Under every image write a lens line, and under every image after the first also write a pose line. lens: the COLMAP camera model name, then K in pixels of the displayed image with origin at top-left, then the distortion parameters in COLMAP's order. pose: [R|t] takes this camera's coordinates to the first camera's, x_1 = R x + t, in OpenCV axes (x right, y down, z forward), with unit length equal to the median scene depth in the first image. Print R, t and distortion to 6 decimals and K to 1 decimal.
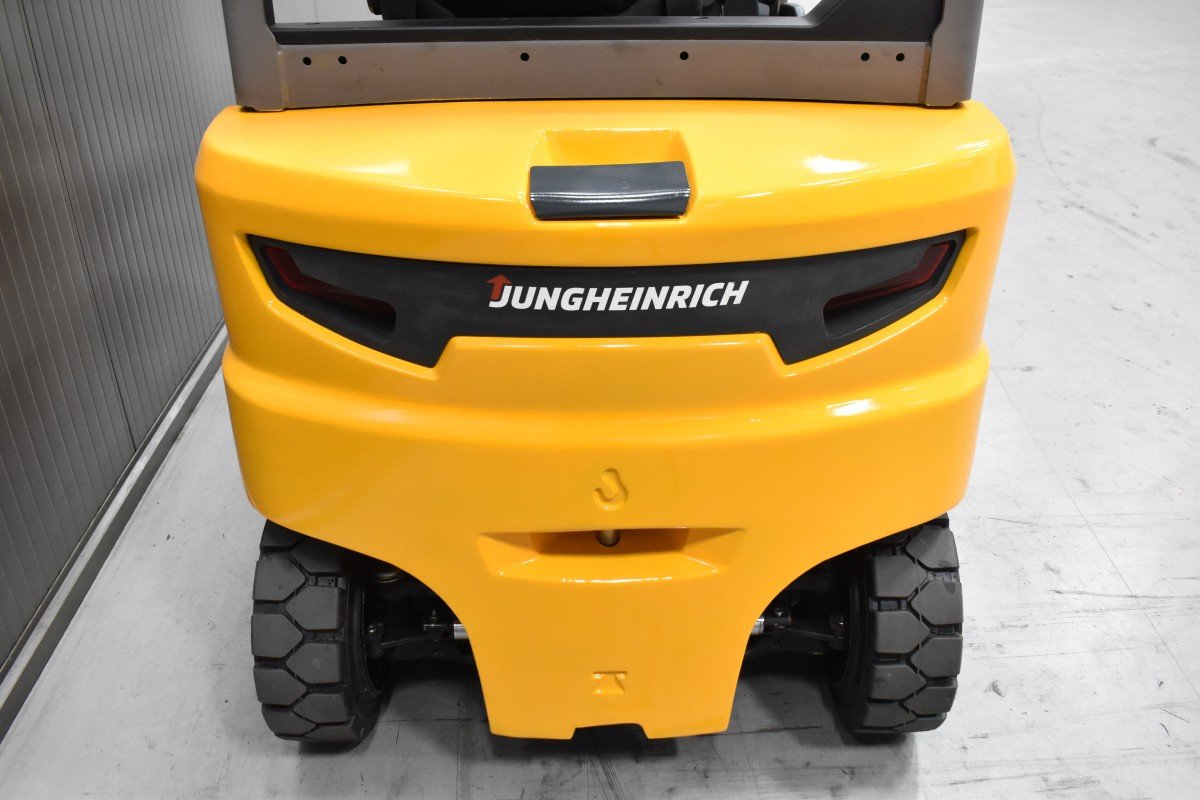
lens RADIAL K [[1049.9, 0, 600.0], [0, 1049.9, 400.0], [0, 0, 1]] dist [-0.077264, -0.000939]
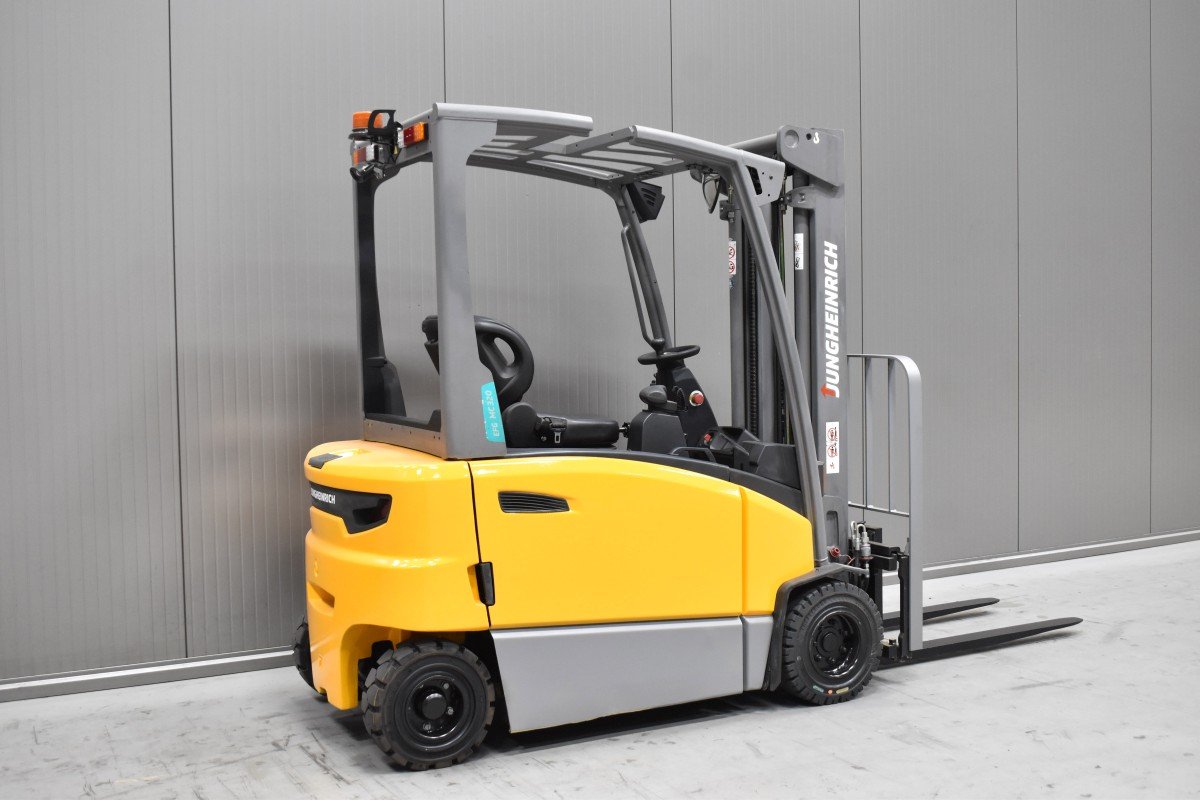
lens RADIAL K [[1288.7, 0, 600.0], [0, 1288.7, 400.0], [0, 0, 1]] dist [-0.070352, 0.005543]
pose [[0.441842, 0.042912, -0.896066, 3.534555], [-0.433193, 0.884887, -0.171227, -0.054288], [0.785570, 0.463824, 0.409570, -0.010124]]
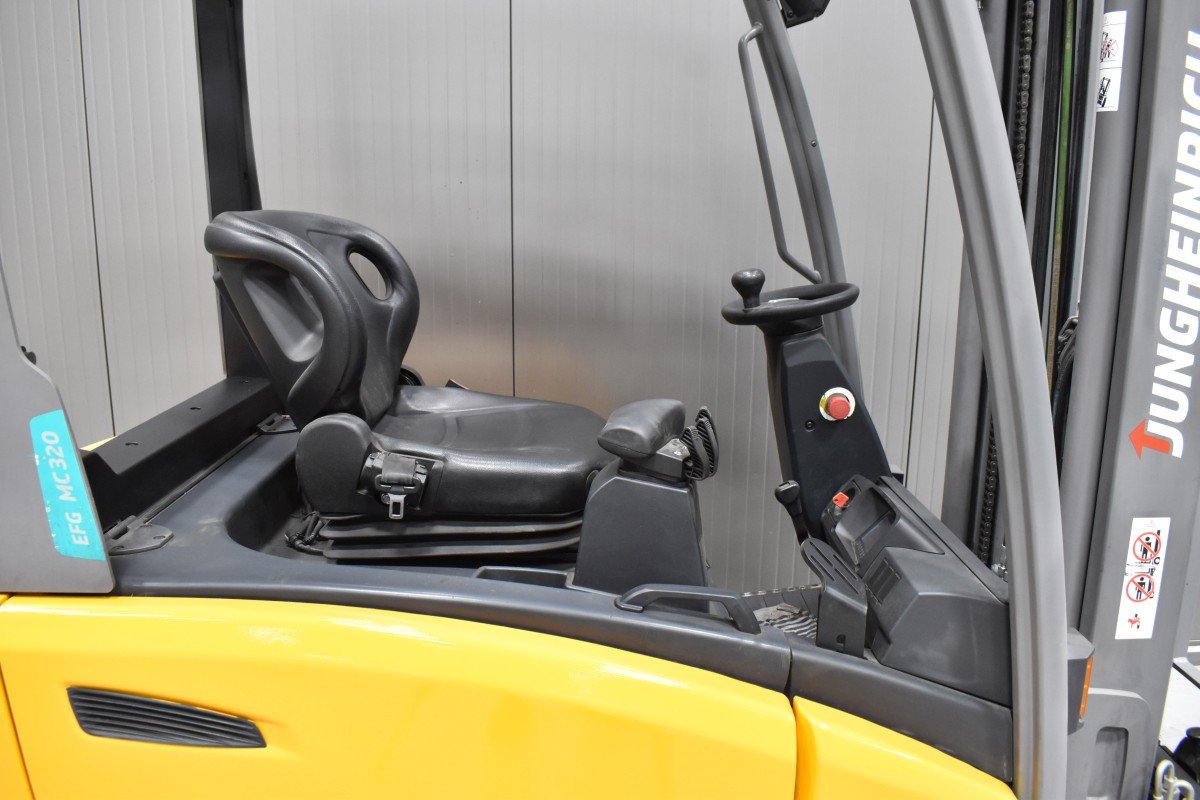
lens RADIAL K [[929.6, 0, 600.0], [0, 929.6, 400.0], [0, 0, 1]] dist [-0.089813, 0.001442]
pose [[-0.009821, 0.219658, -0.975528, 1.264537], [-0.501366, 0.843006, 0.194866, -1.005527], [0.865180, 0.491010, 0.101850, 1.497723]]
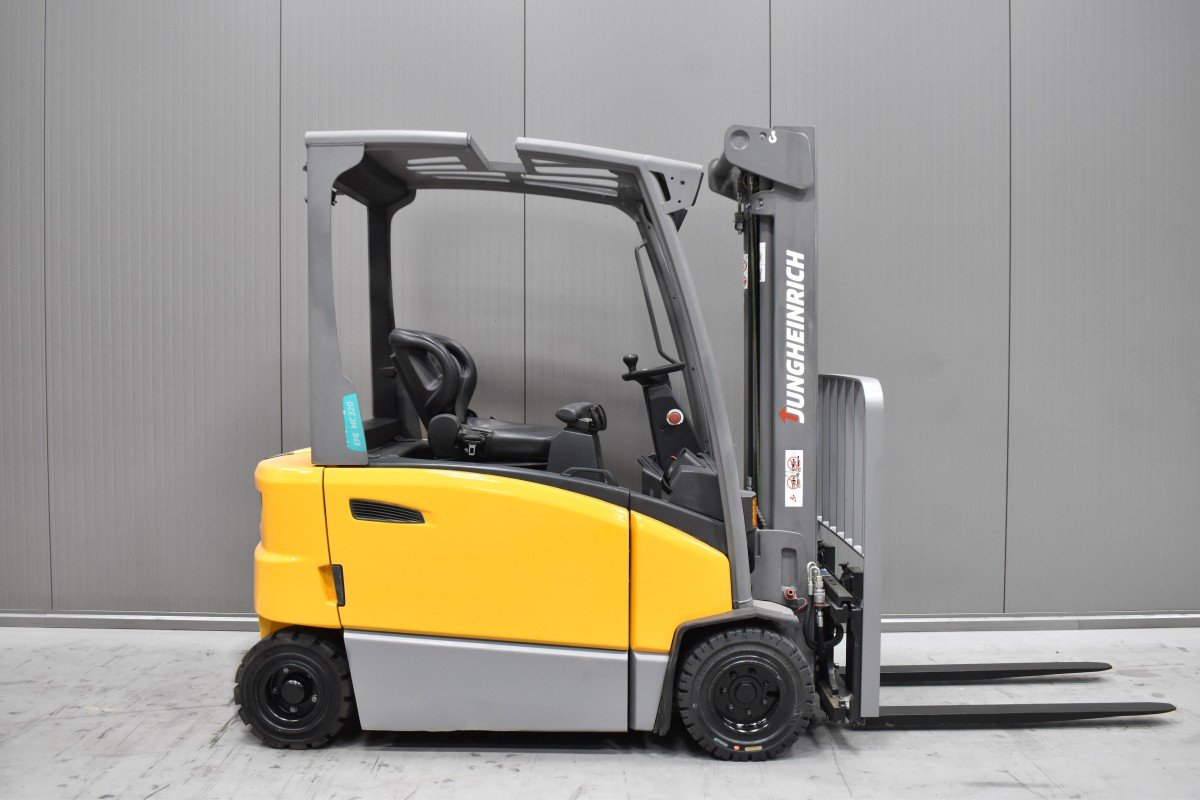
lens RADIAL K [[1049.7, 0, 600.0], [0, 1049.7, 400.0], [0, 0, 1]] dist [-0.081695, -0.001264]
pose [[-0.039666, 0.049661, -0.997978, 3.217530], [-0.495045, 0.866595, 0.062799, -1.046125], [0.867961, 0.496535, -0.009790, 1.744670]]
